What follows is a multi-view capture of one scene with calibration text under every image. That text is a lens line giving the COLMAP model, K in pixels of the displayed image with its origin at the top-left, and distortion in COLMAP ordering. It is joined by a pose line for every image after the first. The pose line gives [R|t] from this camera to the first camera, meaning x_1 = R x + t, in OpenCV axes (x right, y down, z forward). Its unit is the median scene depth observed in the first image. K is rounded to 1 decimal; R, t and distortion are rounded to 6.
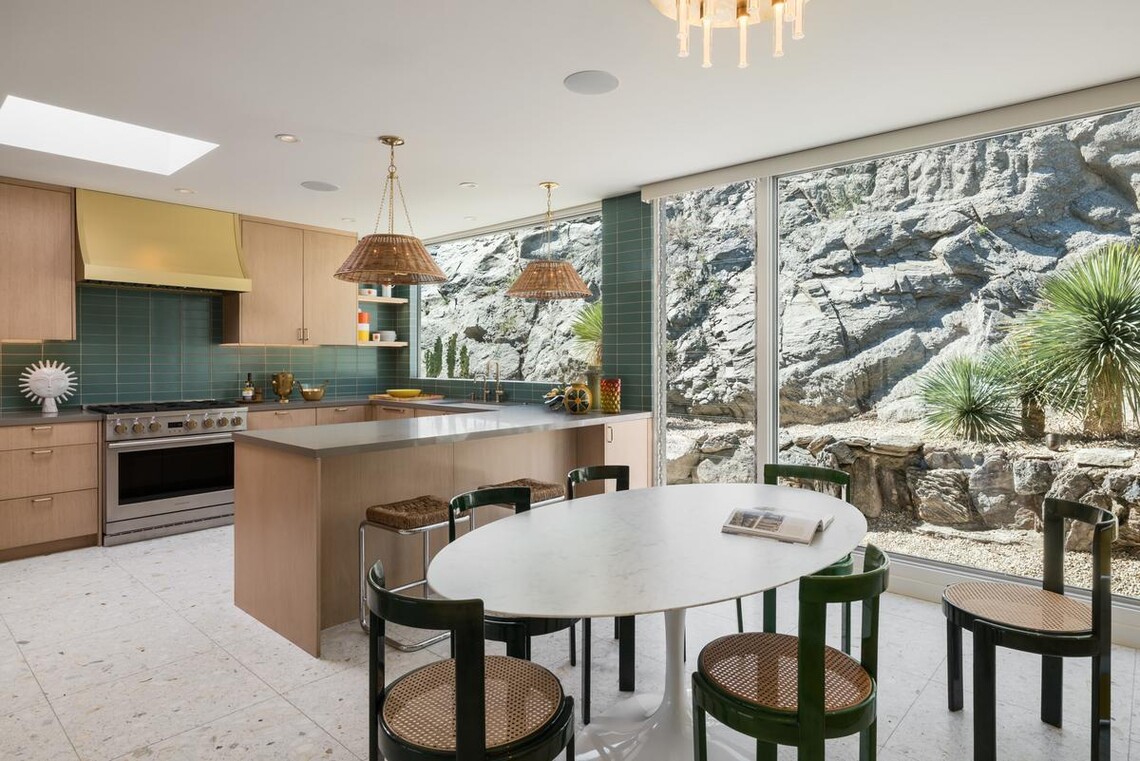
lens RADIAL K [[623.1, 0, 570.2], [0, 623.1, 371.6], [0, 0, 1]] dist [0.001578, -0.000154]
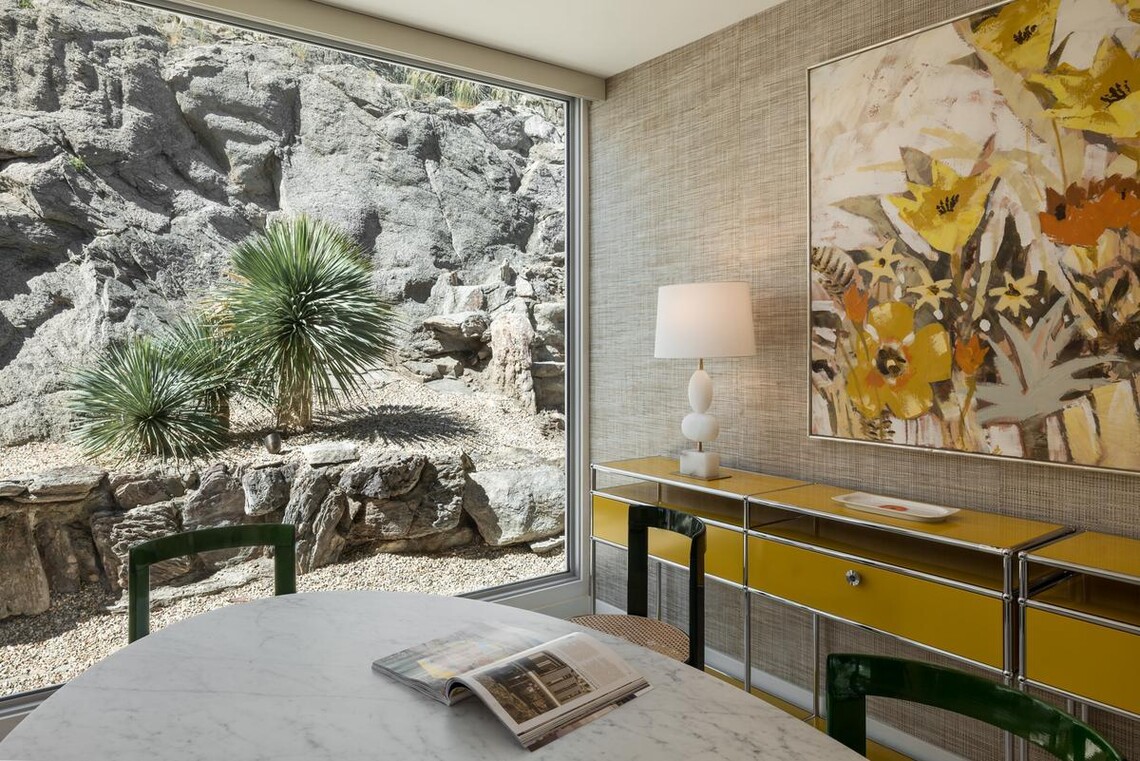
lens RADIAL K [[754.4, 0, 581.2], [0, 754.4, 346.2], [0, 0, 1]] dist [0.000155, -0.000120]
pose [[0.201387, -0.008524, 0.979475, -0.081184], [0.022473, 0.999739, 0.004080, -0.007151], [-0.979254, 0.021190, 0.201526, 0.270607]]
